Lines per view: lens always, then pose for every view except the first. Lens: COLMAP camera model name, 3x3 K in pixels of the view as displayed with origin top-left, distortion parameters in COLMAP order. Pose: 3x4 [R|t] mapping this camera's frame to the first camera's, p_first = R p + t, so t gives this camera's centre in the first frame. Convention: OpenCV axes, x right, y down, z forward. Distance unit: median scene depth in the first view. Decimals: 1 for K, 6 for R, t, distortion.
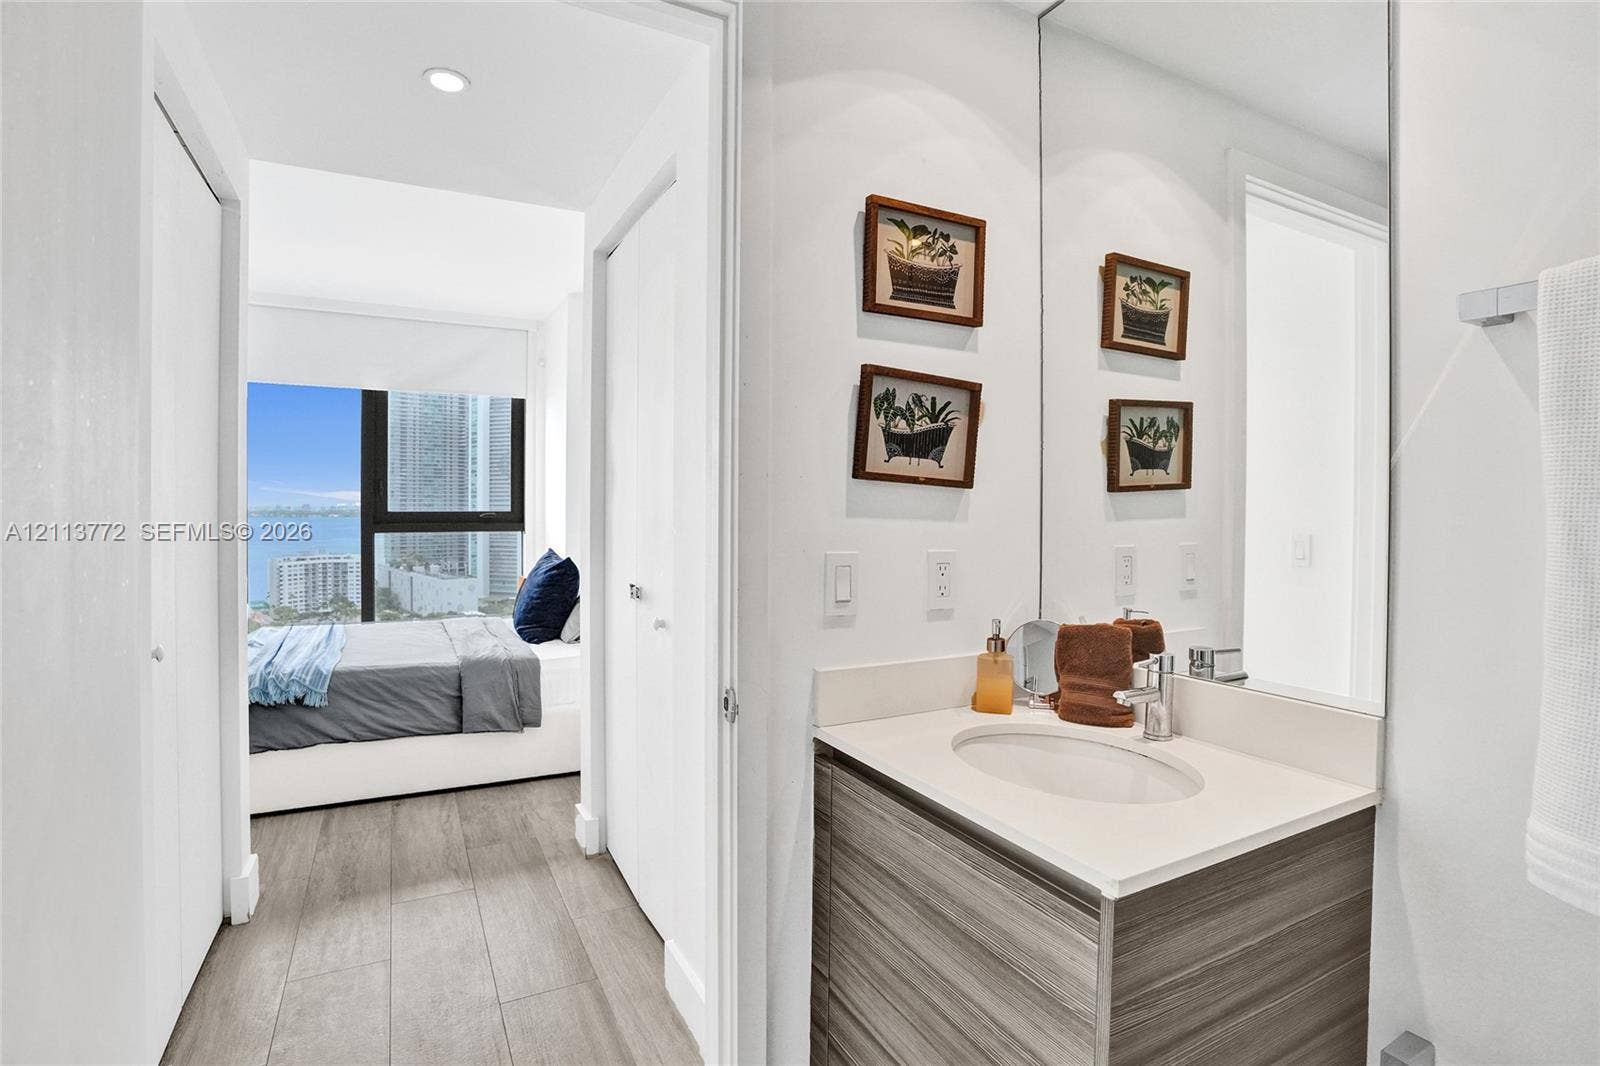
lens RADIAL K [[790.0, 0, 794.5], [0, 790.0, 485.8], [0, 0, 1]] dist [-0.001775, 0.000200]
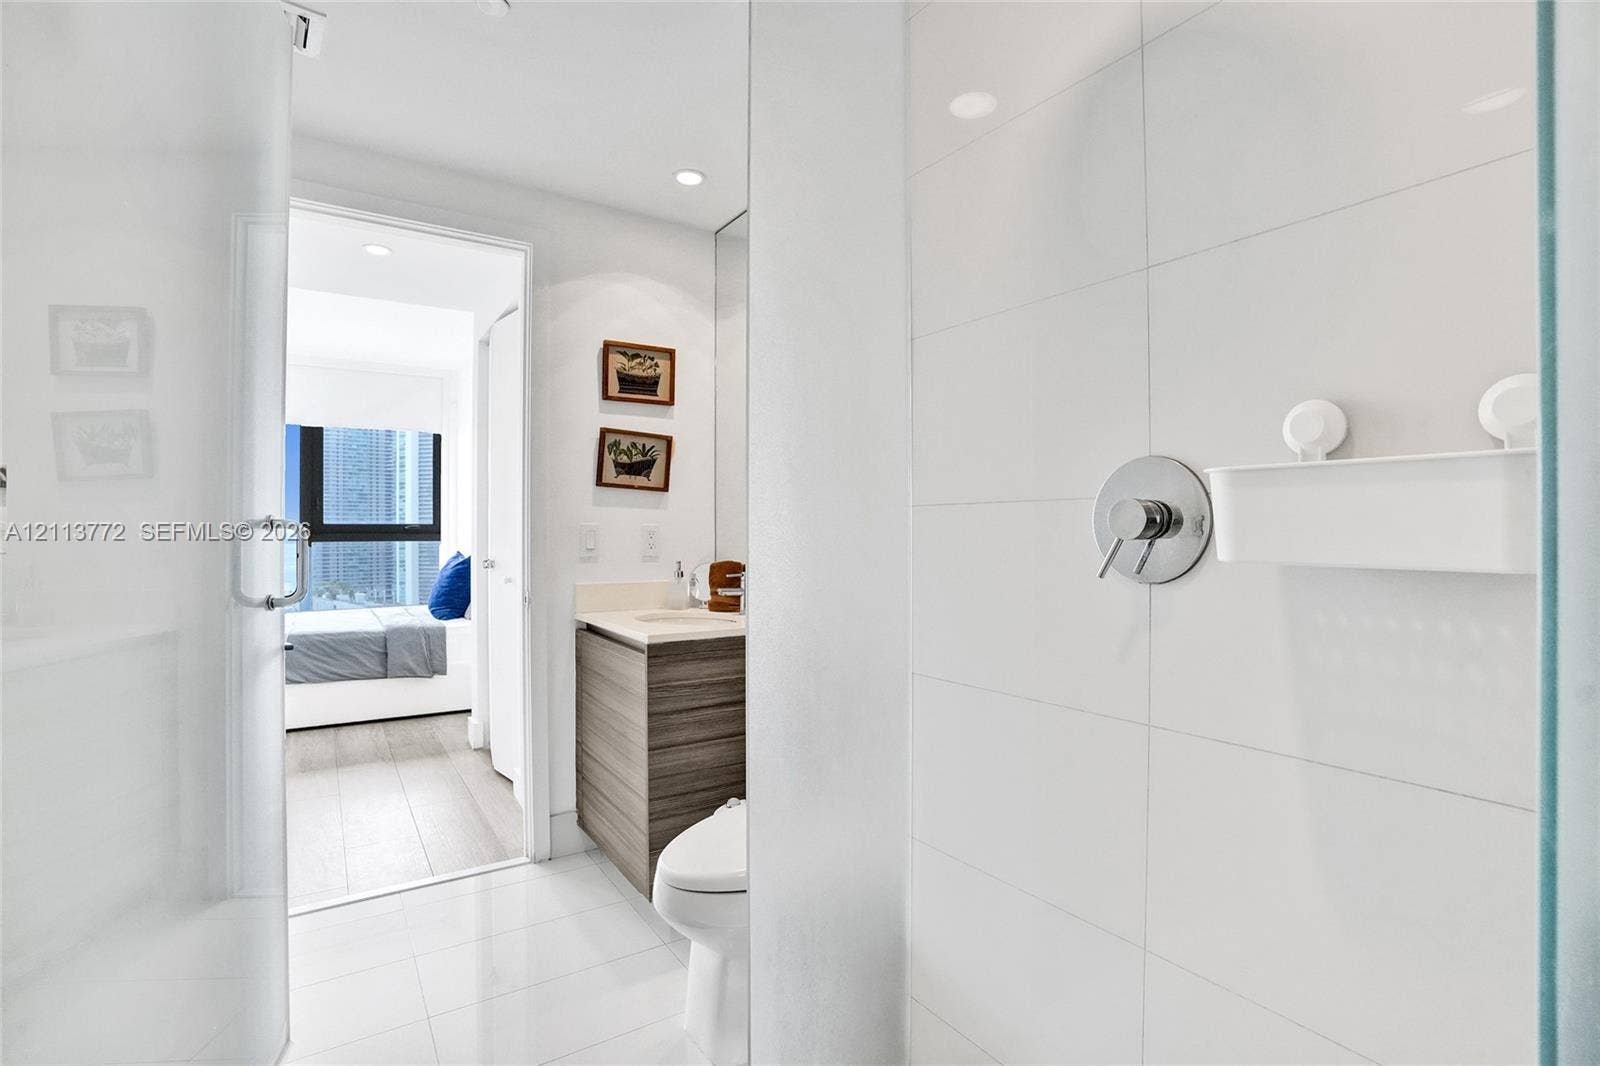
lens RADIAL K [[788.5, 0, 802.0], [0, 788.5, 499.3], [0, 0, 1]] dist [0.001192, -0.000107]
pose [[0.996480, -0.006284, 0.083597, 0.386107], [0.007326, 0.999899, -0.012163, 0.046425], [-0.083512, 0.012732, 0.996425, -0.897559]]
